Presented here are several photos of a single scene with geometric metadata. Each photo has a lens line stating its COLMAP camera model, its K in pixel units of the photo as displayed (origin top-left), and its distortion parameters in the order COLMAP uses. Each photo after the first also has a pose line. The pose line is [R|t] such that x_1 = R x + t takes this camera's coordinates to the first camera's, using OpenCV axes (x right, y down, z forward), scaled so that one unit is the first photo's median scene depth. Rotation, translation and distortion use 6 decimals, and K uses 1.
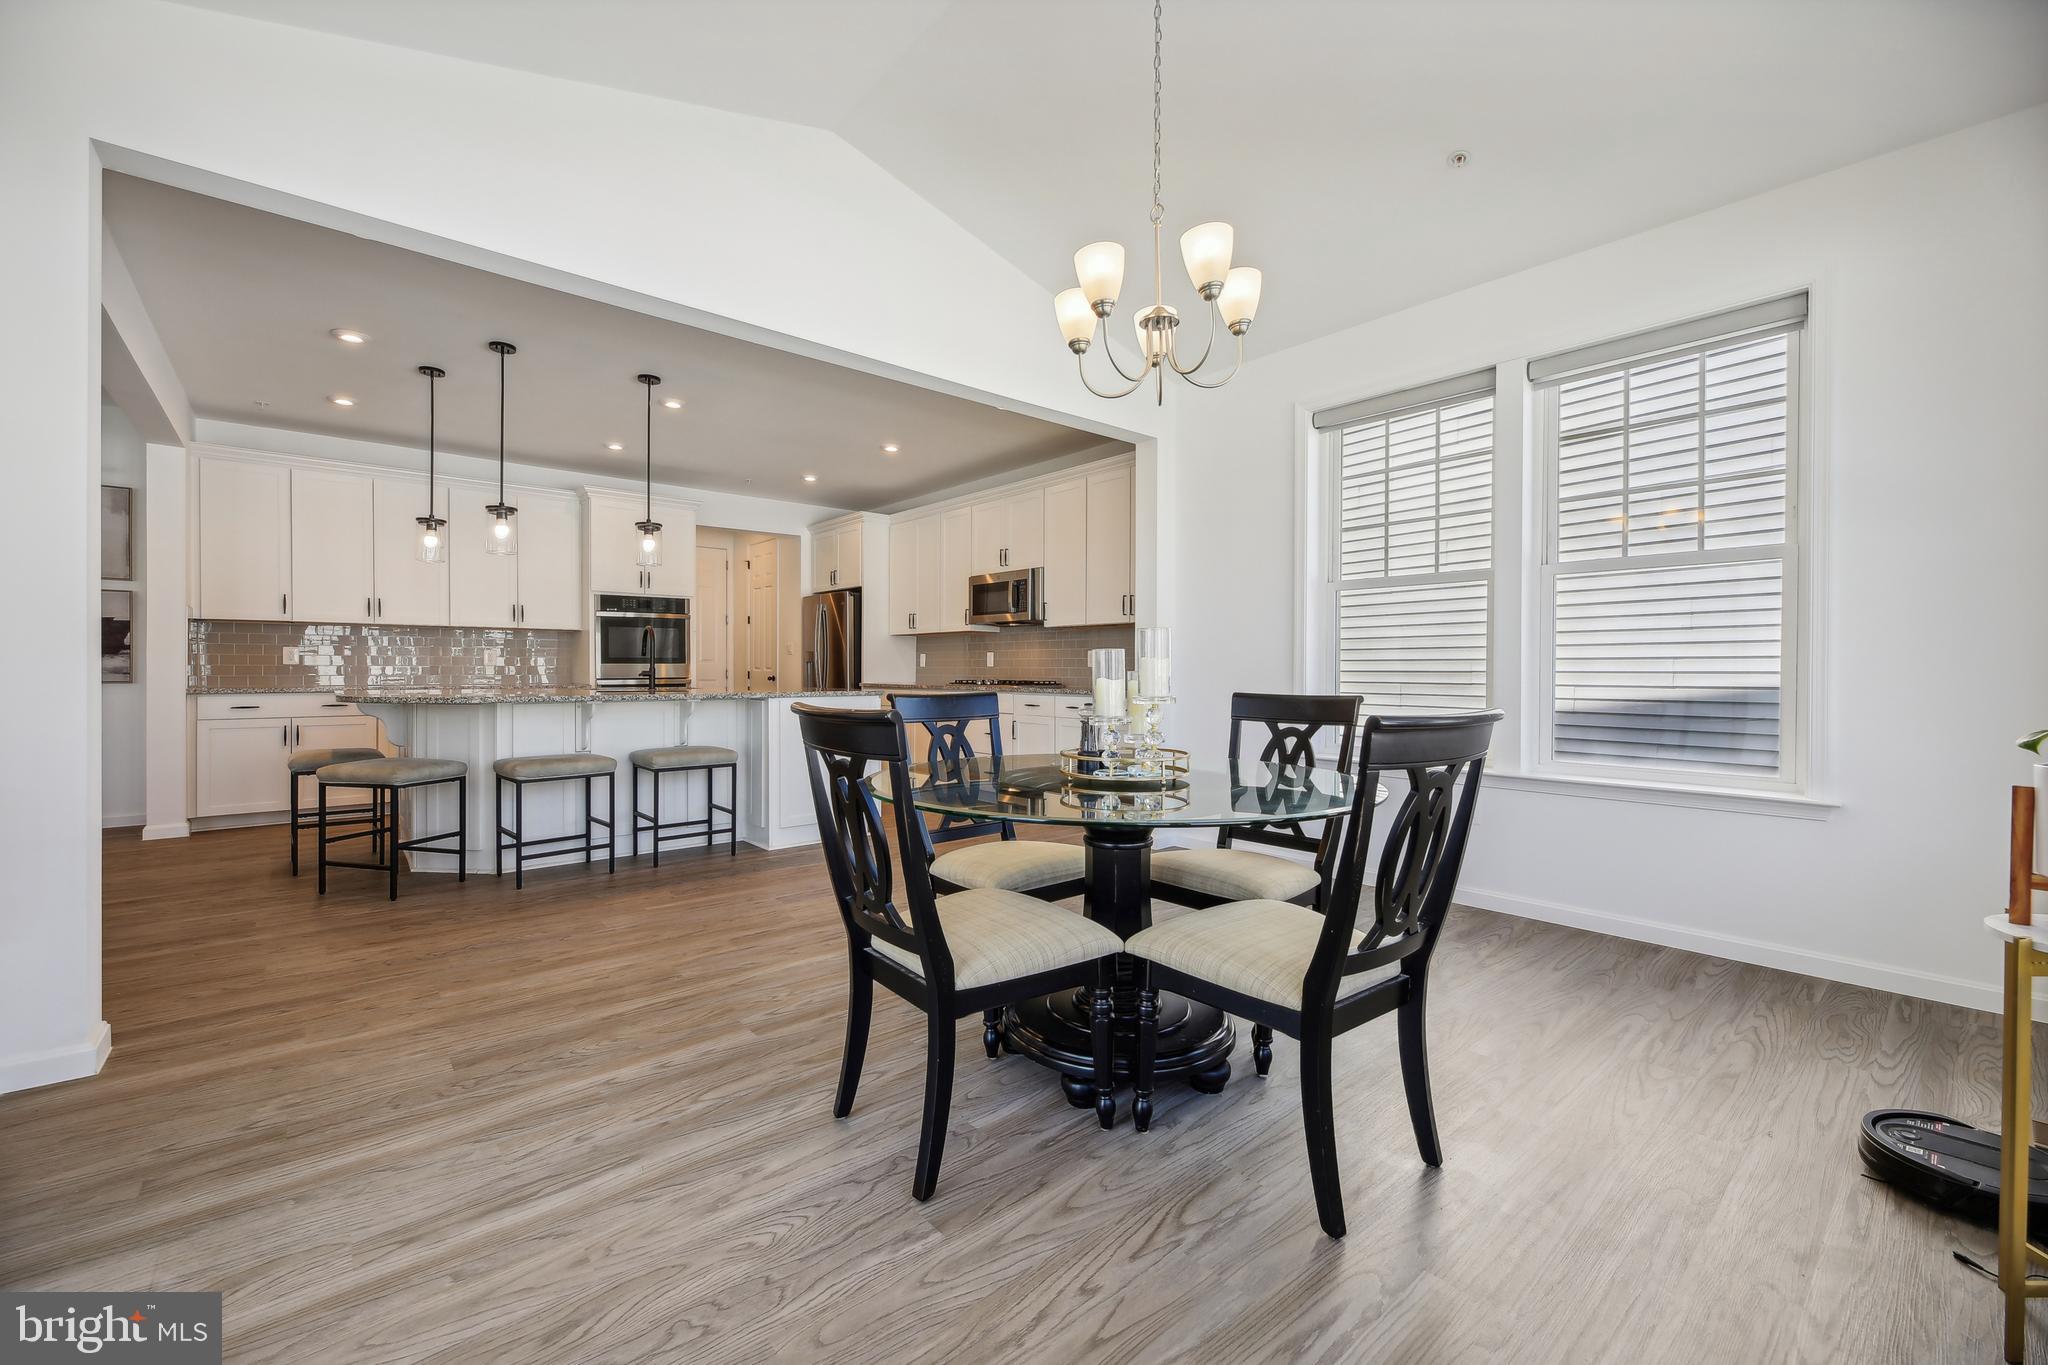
lens RADIAL K [[838.5, 0, 1048.8], [0, 838.5, 674.4], [0, 0, 1]] dist [0.002665, -0.000337]
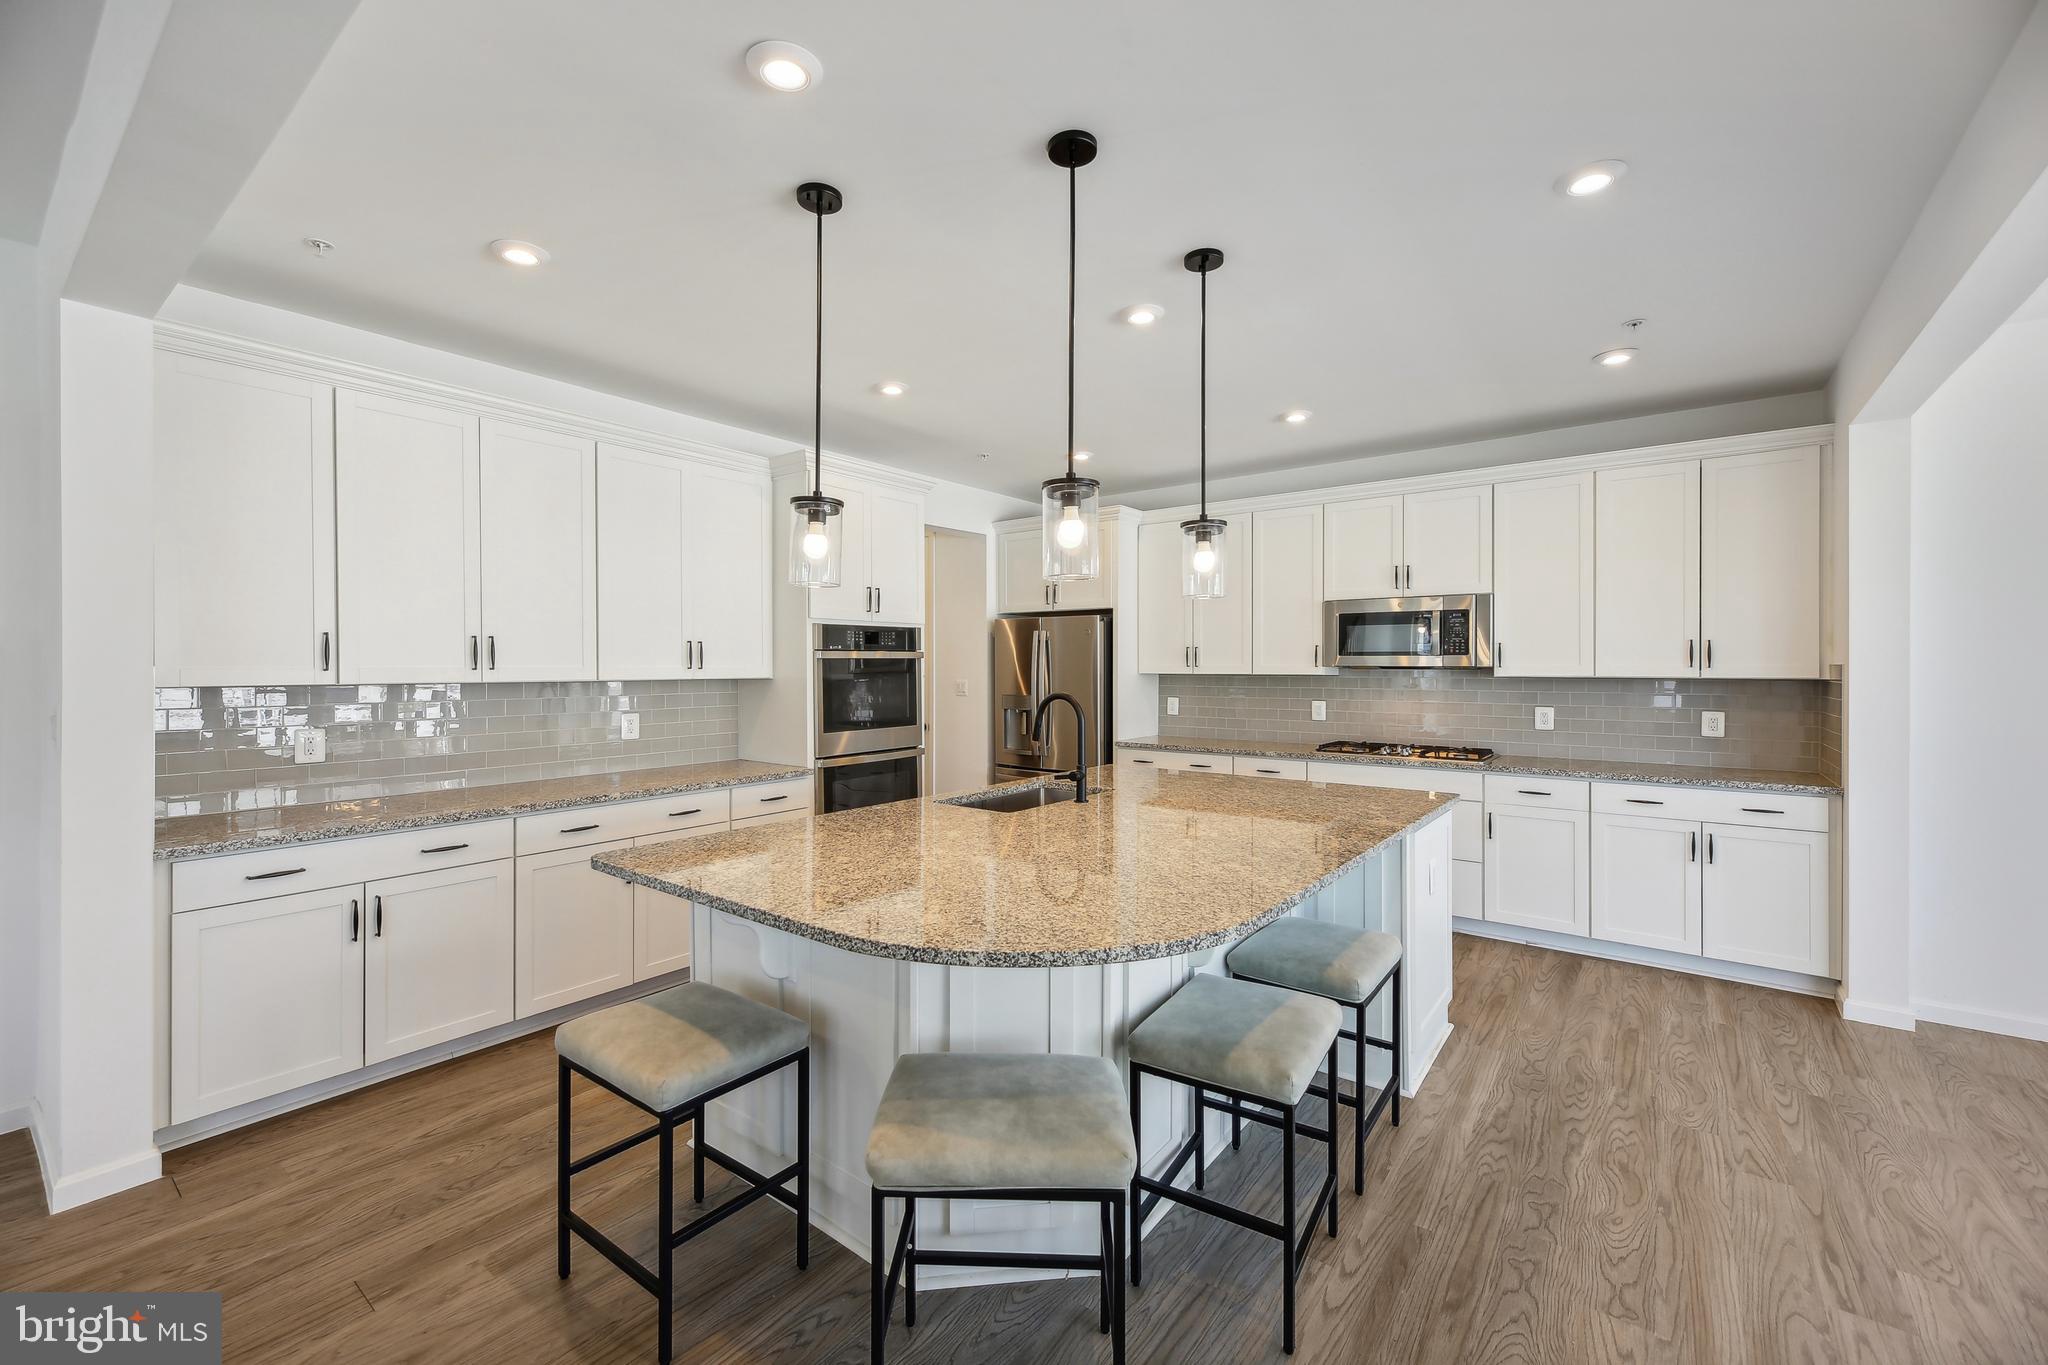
lens RADIAL K [[838.5, 0, 1037.4], [0, 838.5, 672.1], [0, 0, 1]] dist [0.002665, -0.000337]
pose [[0.976822, -0.008307, 0.213890, -0.502325], [0.006823, 0.999947, 0.007675, -0.062622], [-0.213942, -0.006038, 0.976828, 0.345884]]
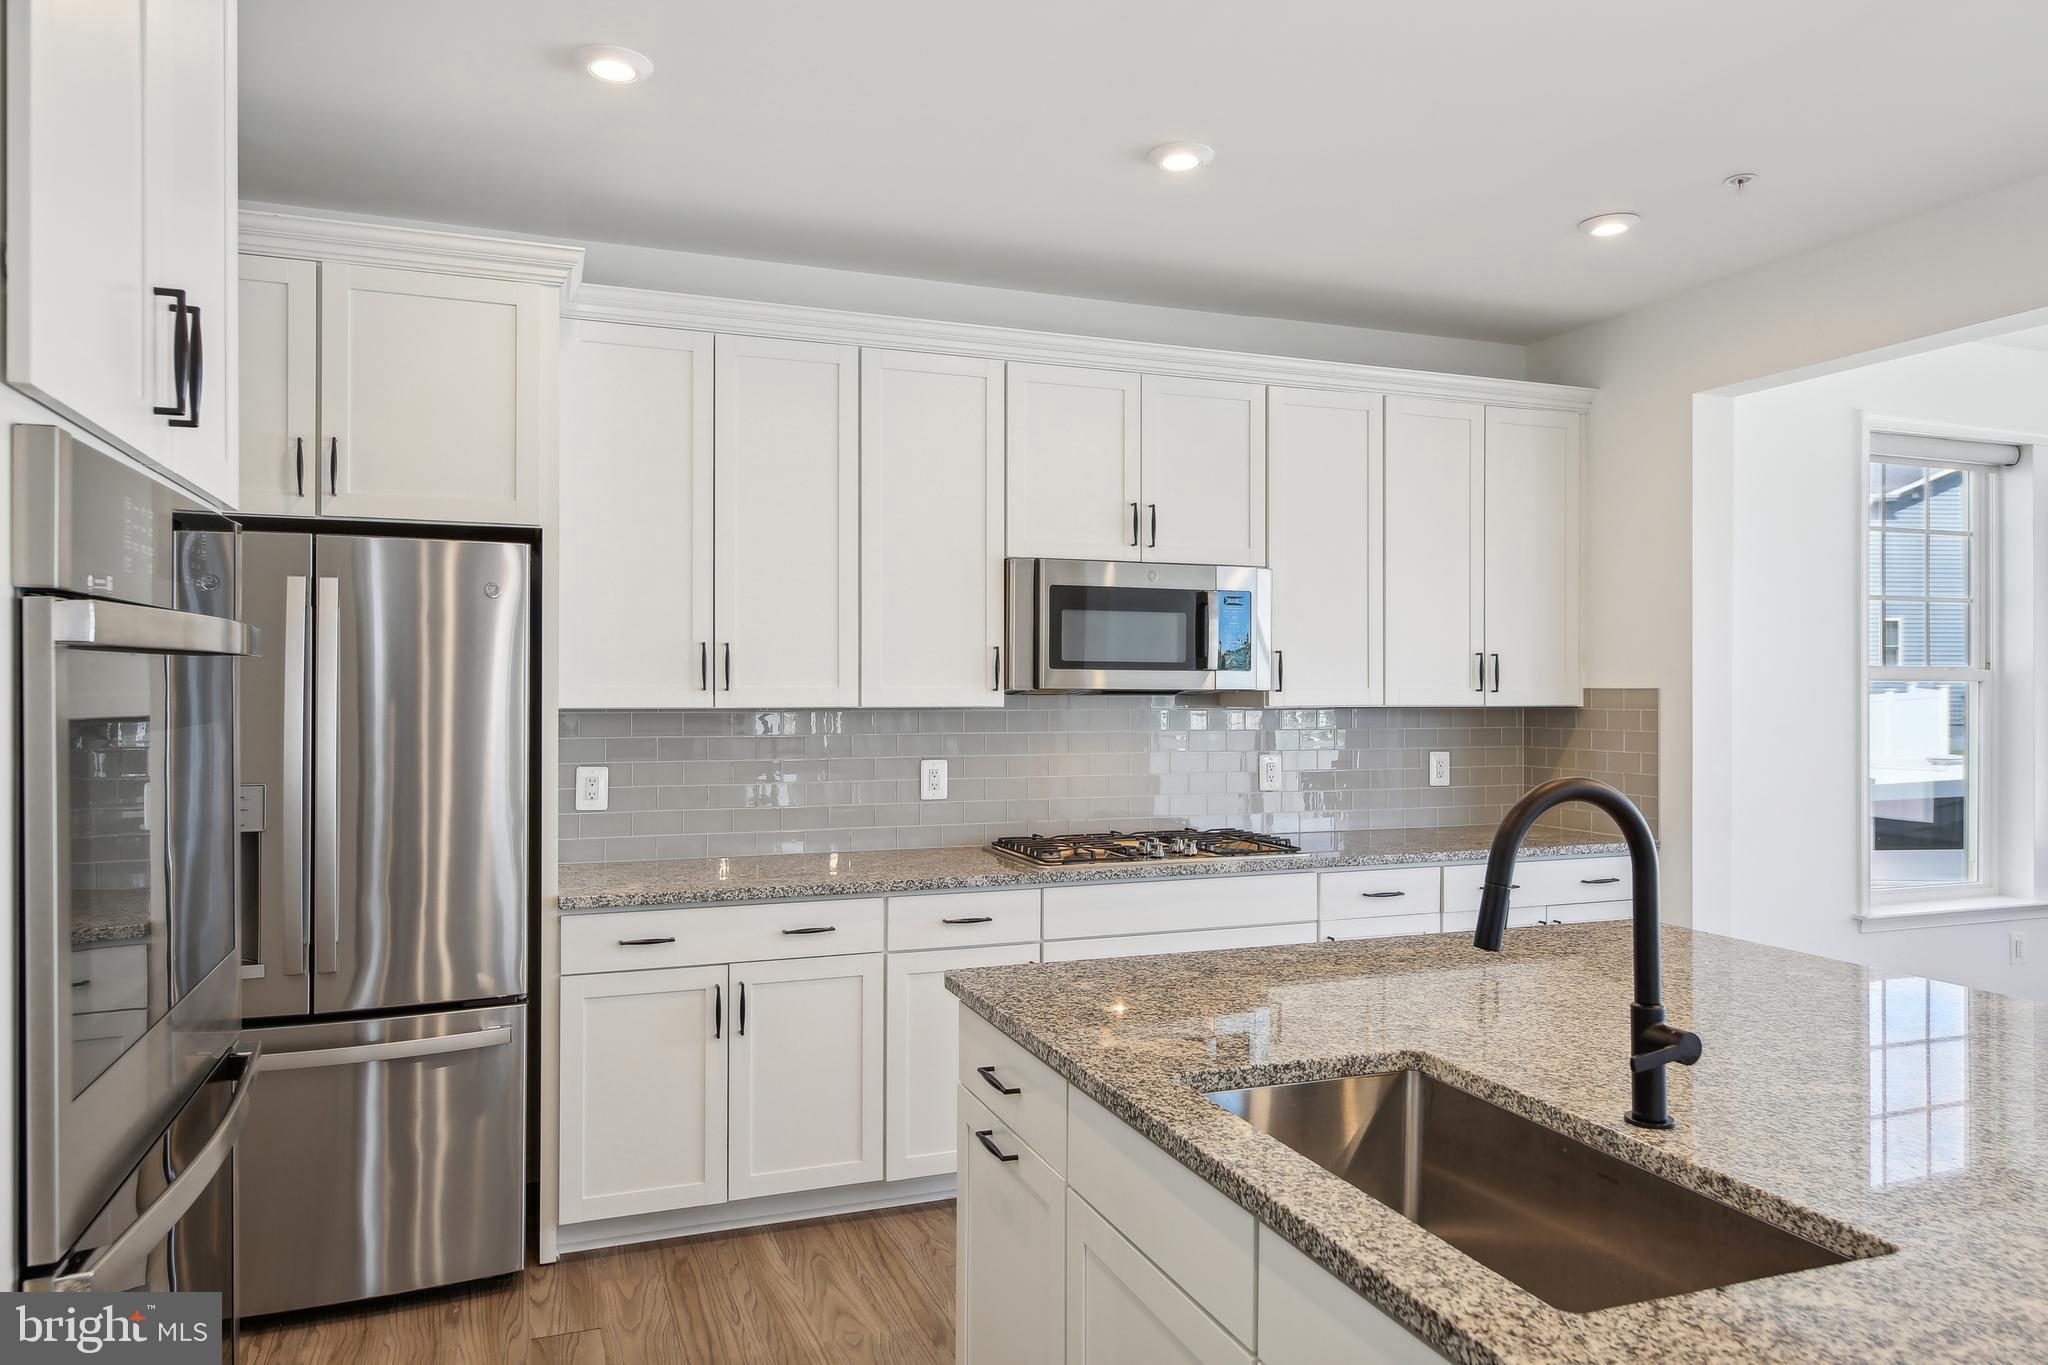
lens RADIAL K [[1378.1, 0, 1033.8], [0, 1378.1, 680.4], [0, 0, 1]] dist [0.011083, -0.001080]
pose [[0.325935, -0.001751, 0.945391, -0.658364], [0.001032, 0.999998, 0.001497, -0.065271], [-0.945392, 0.000488, 0.325936, 0.811269]]
